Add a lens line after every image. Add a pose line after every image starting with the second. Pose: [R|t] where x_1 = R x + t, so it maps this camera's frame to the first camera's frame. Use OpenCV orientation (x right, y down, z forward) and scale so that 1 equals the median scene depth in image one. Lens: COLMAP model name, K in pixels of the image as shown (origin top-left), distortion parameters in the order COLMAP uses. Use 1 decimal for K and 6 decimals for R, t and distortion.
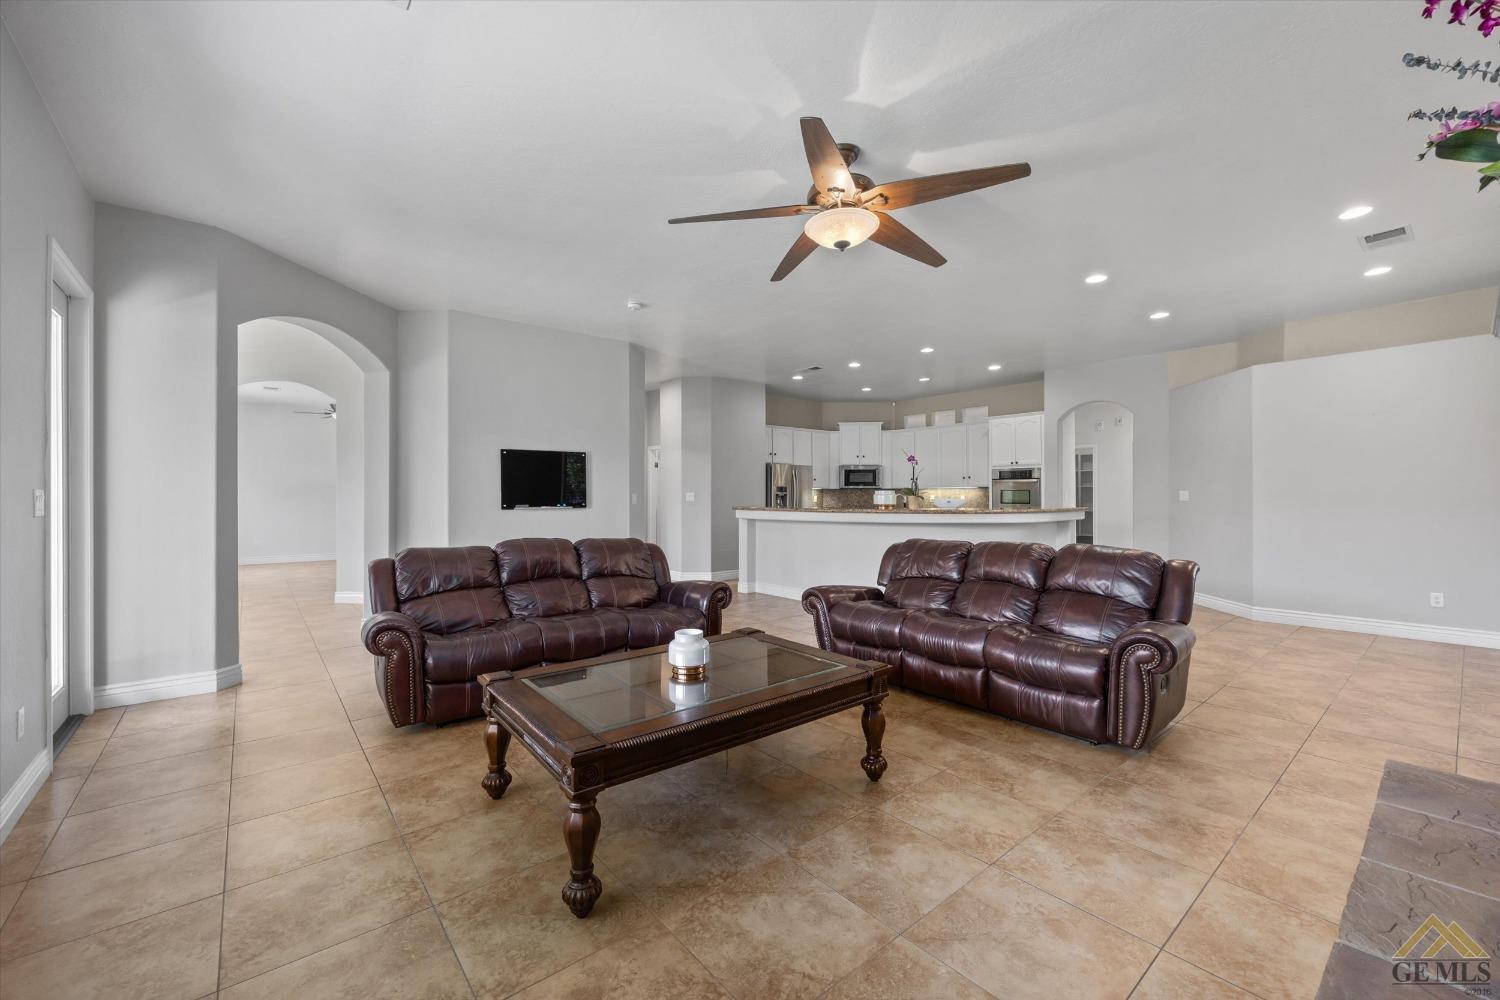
lens RADIAL K [[601.3, 0, 753.4], [0, 601.3, 496.3], [0, 0, 1]] dist [0.000015, -0.000496]
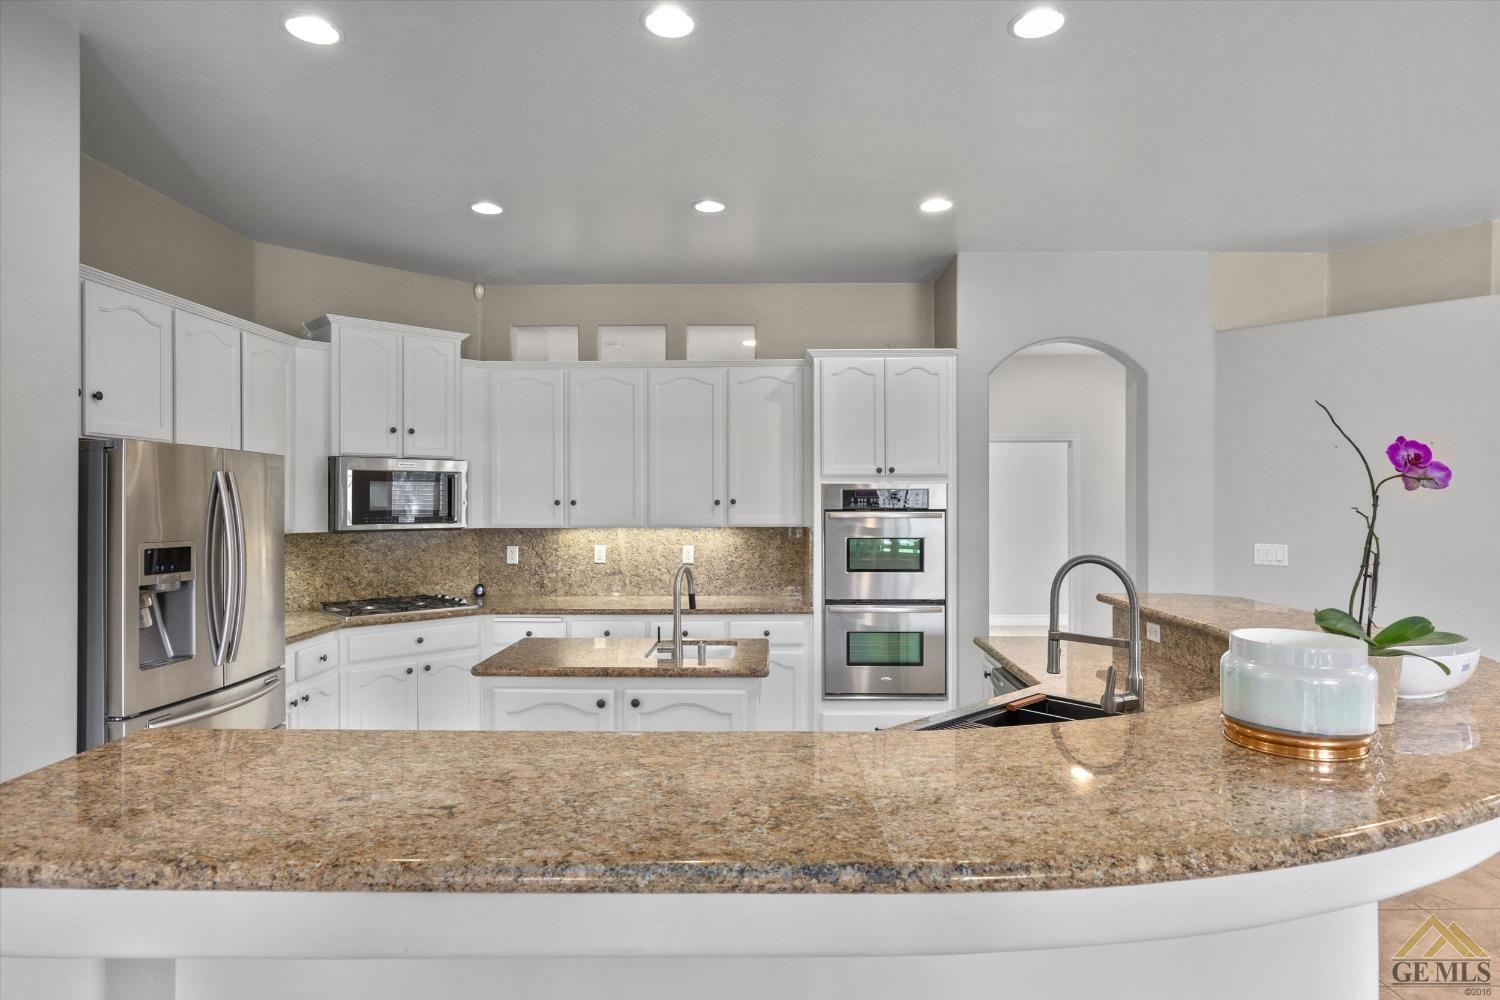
lens RADIAL K [[837.2, 0, 748.8], [0, 837.2, 498.6], [0, 0, 1]] dist [-0.014570, -0.000541]
pose [[0.660740, 0.002759, 0.750610, -0.034657], [0.001242, 0.999988, -0.004769, -0.029484], [-0.750614, 0.004084, 0.660728, 0.598577]]
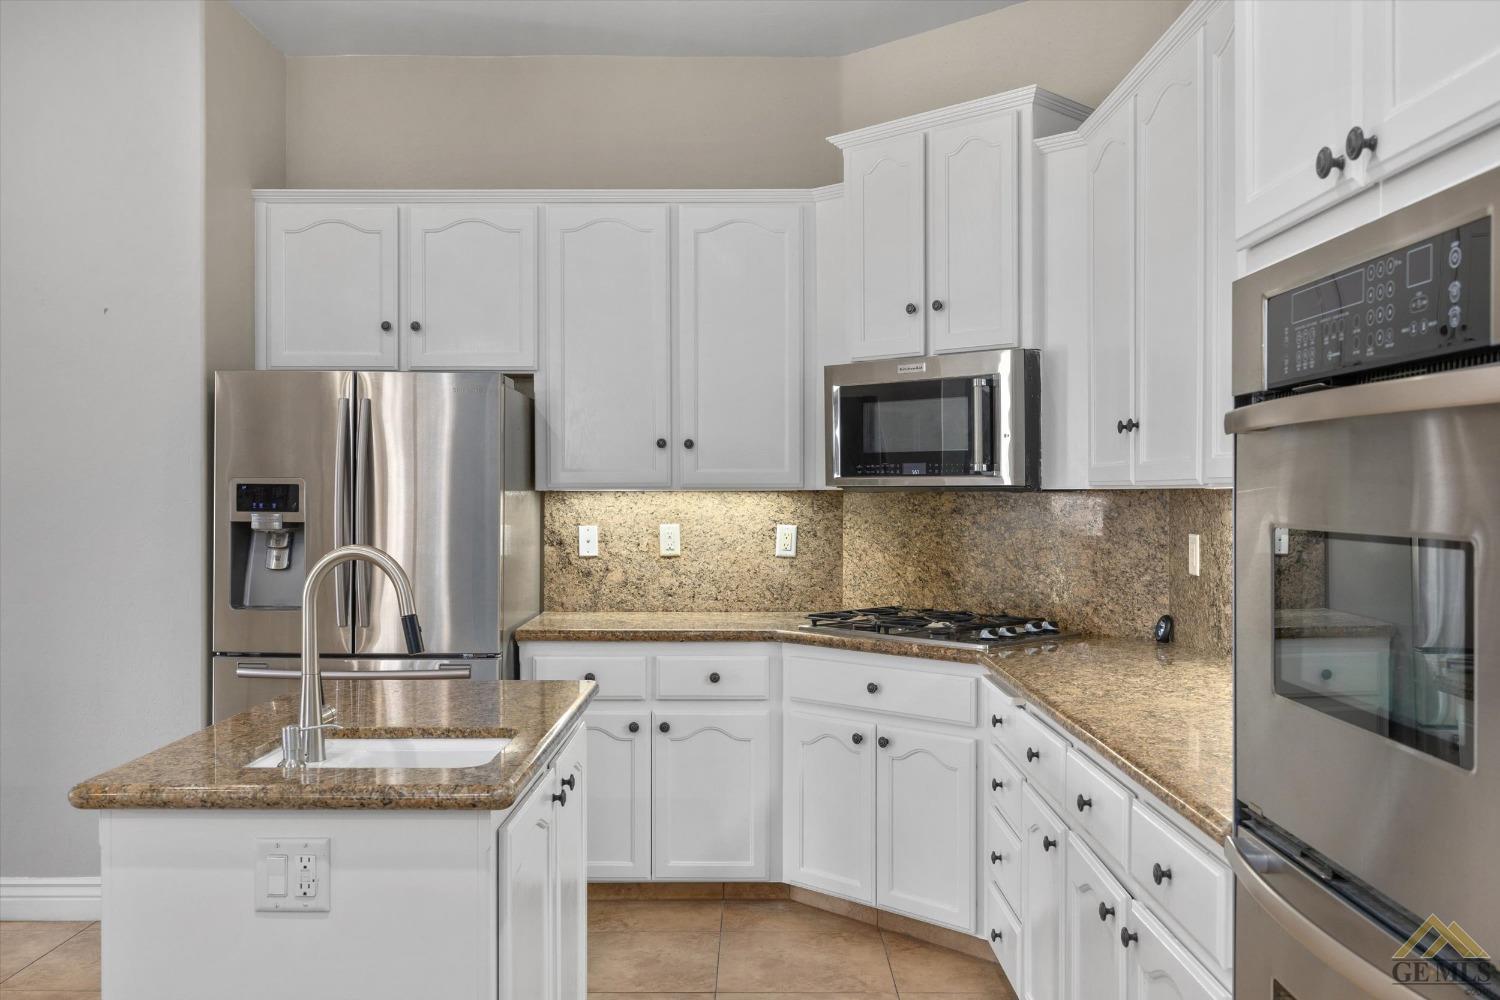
lens RADIAL K [[1303.3, 0, 756.1], [0, 1303.3, 496.0], [0, 0, 1]] dist [-0.003443, -0.000395]
pose [[0.760150, 0.004821, -0.649730, 0.409977], [-0.002804, 0.999988, 0.004139, -0.013537], [0.649741, -0.001324, 0.760154, 0.715923]]
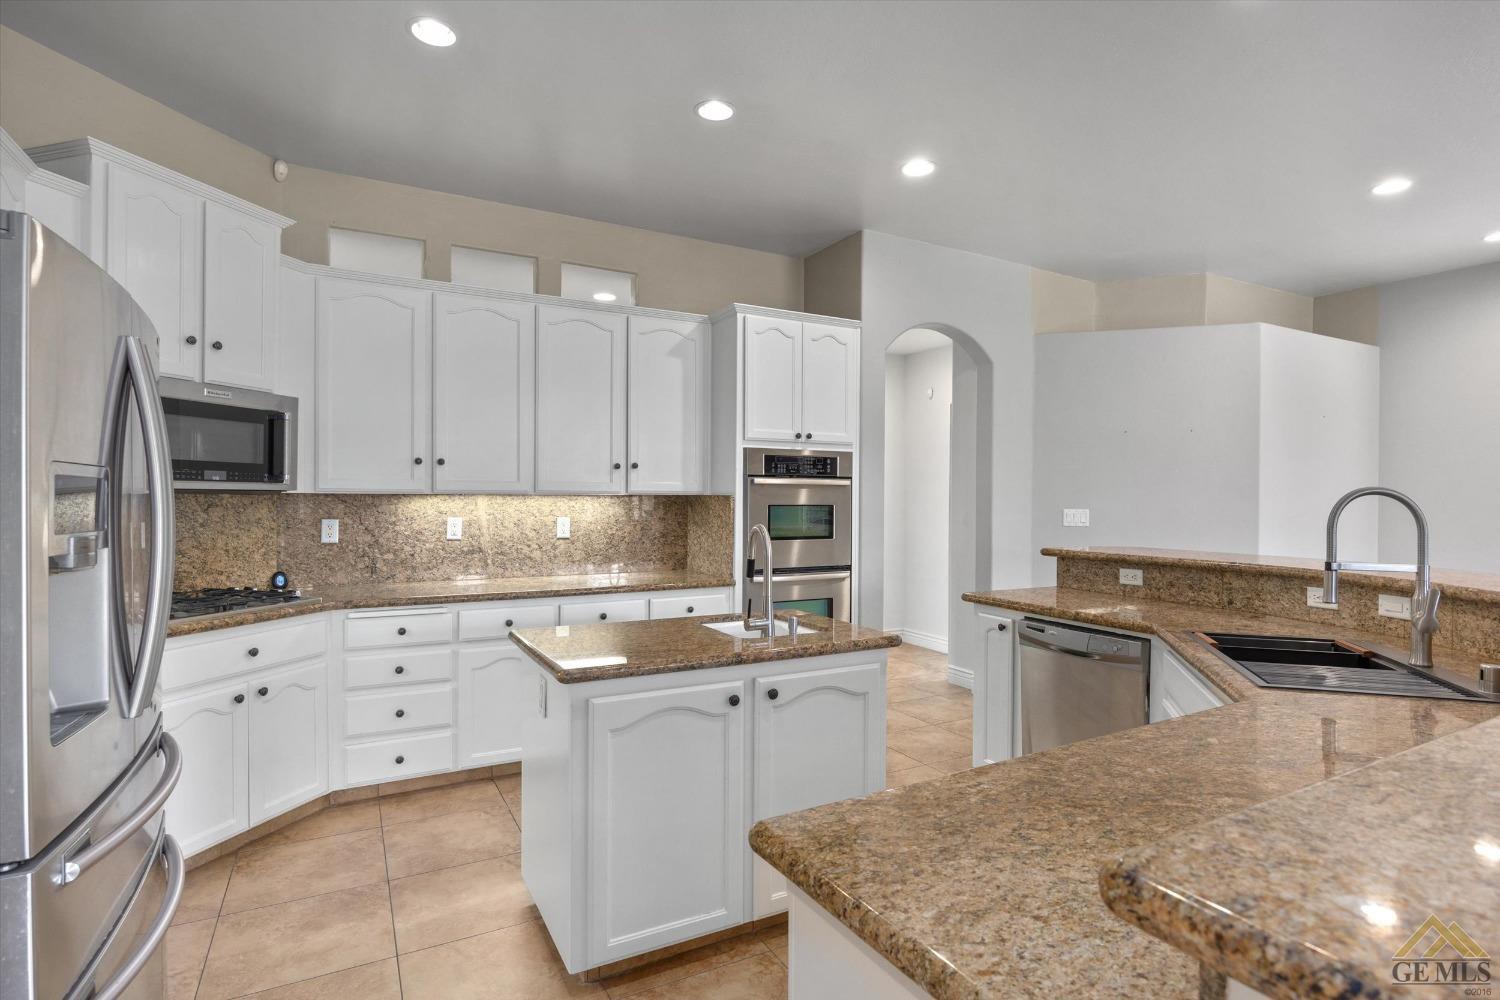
lens RADIAL K [[756.2, 0, 749.7], [0, 756.2, 501.2], [0, 0, 1]] dist [-0.011056, -0.000416]
pose [[0.197798, -0.000631, 0.980243, -0.047594], [-0.004028, 0.999991, 0.001456, -0.011865], [-0.980235, -0.004236, 0.197794, 0.797543]]
